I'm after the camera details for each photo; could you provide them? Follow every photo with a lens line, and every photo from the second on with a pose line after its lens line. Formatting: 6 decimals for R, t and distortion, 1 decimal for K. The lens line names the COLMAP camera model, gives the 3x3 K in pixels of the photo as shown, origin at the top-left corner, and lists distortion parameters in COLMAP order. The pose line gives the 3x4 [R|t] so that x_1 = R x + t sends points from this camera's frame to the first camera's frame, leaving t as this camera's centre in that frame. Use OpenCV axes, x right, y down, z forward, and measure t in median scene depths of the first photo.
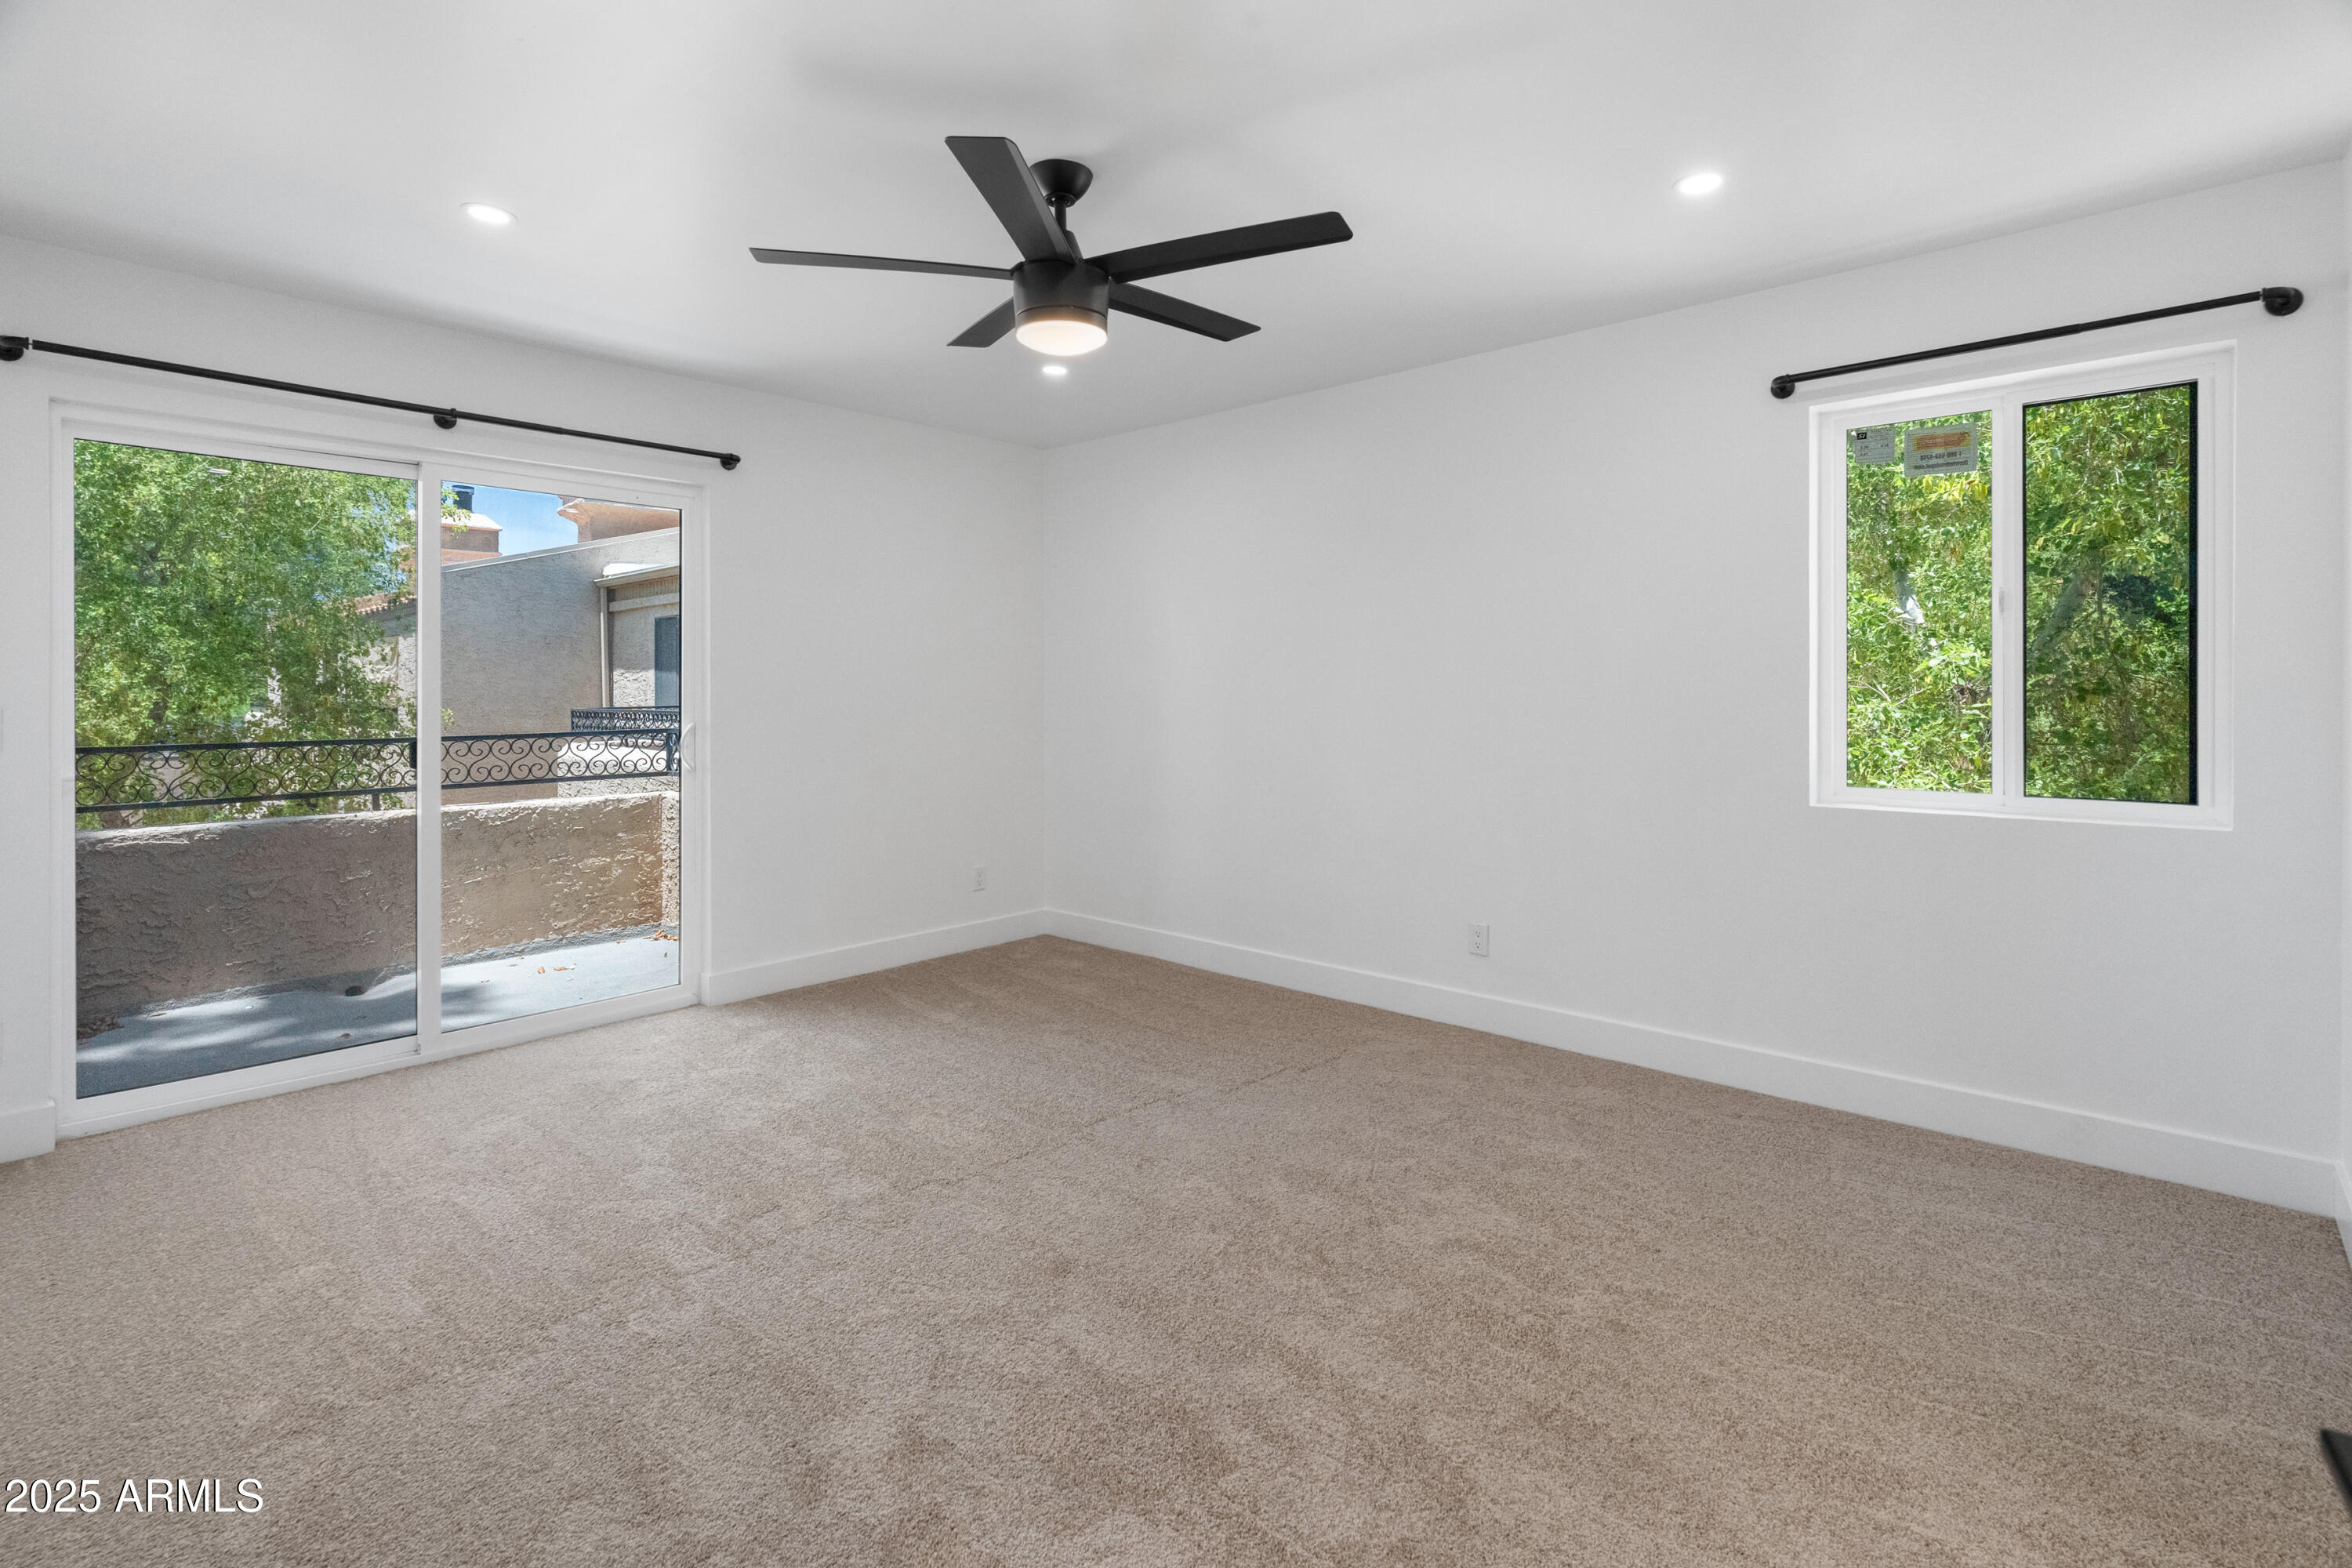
lens RADIAL K [[1097.5, 0, 1151.4], [0, 1097.5, 688.0], [0, 0, 1]] dist [-0.008795, 0.002072]
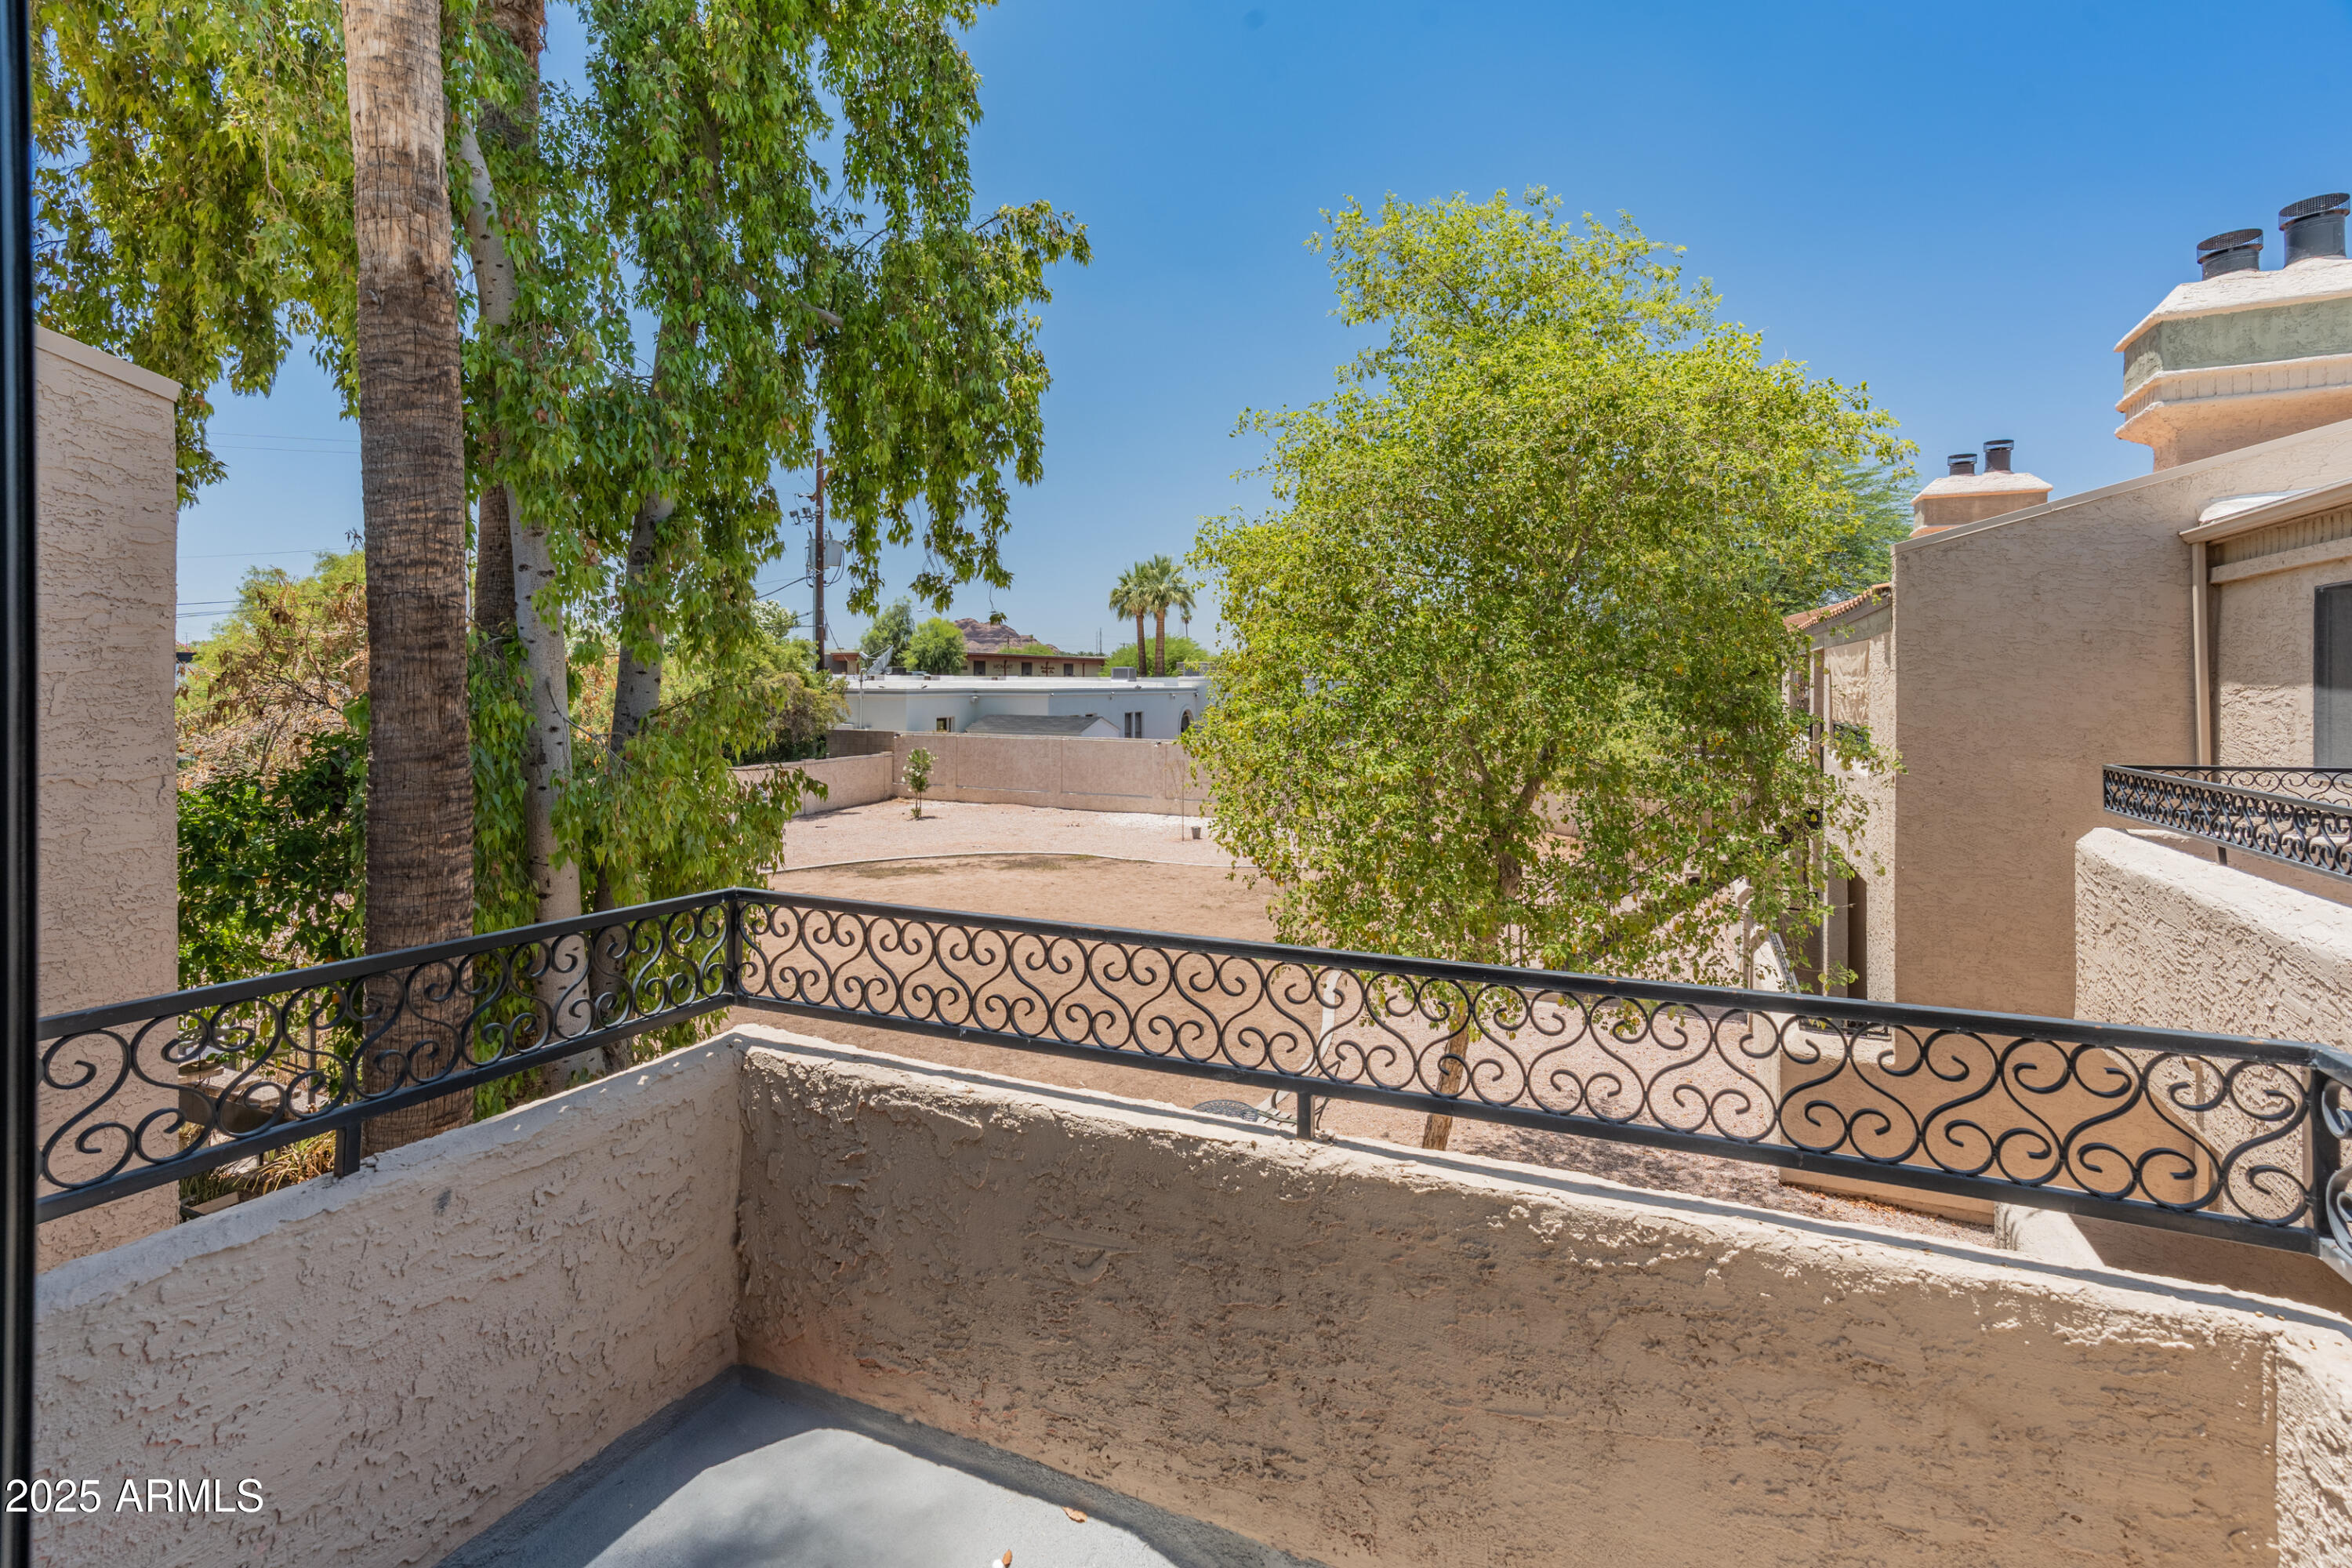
lens RADIAL K [[1097.5, 0, 1138.4], [0, 1097.5, 687.2], [0, 0, 1]] dist [-0.008795, 0.002072]
pose [[0.309713, 0.000945, -0.950830, -0.123490], [0.001551, 0.999998, 0.001499, -0.016887], [0.950829, -0.001939, 0.309710, 0.284974]]
